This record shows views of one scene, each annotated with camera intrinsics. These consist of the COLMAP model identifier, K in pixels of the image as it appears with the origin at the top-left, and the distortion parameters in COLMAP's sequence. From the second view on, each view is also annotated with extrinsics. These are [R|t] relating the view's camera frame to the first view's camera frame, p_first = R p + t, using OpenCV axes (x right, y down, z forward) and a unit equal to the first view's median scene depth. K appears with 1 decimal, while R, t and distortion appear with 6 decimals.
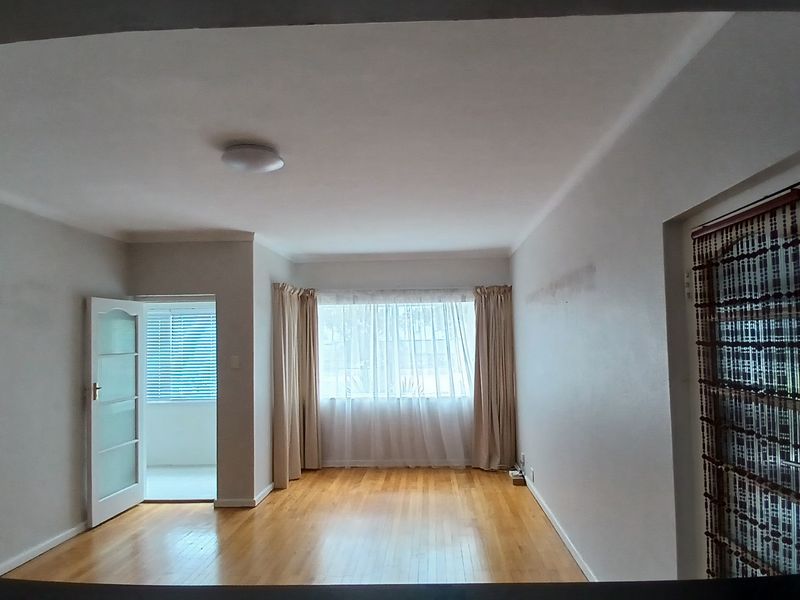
lens RADIAL K [[537.5, 0, 413.5], [0, 537.5, 315.4], [0, 0, 1]] dist [0.017216, 0.000822]
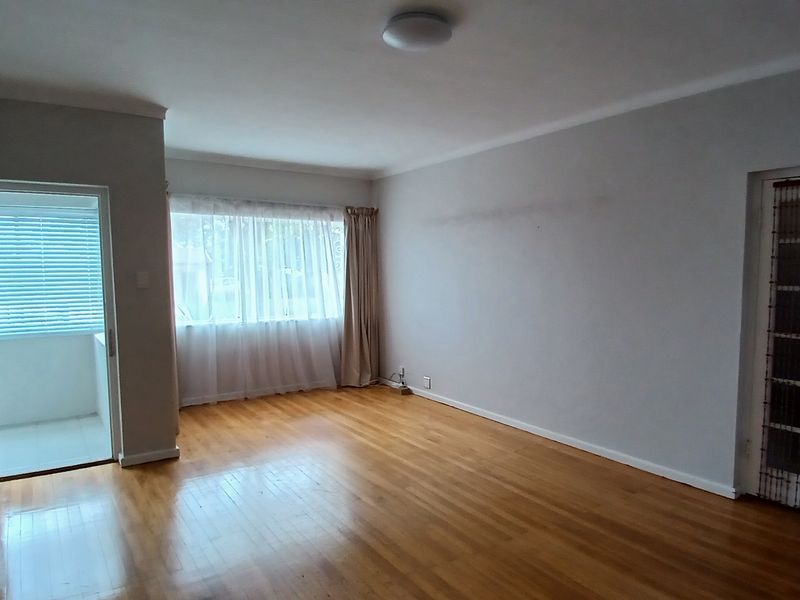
lens RADIAL K [[537.5, 0, 413.5], [0, 537.5, 315.4], [0, 0, 1]] dist [0.017216, 0.000822]
pose [[0.803003, -0.034488, 0.594976, -0.406060], [-0.043023, 0.992365, 0.115588, 0.026962], [-0.594420, -0.118416, 0.795388, 0.132942]]
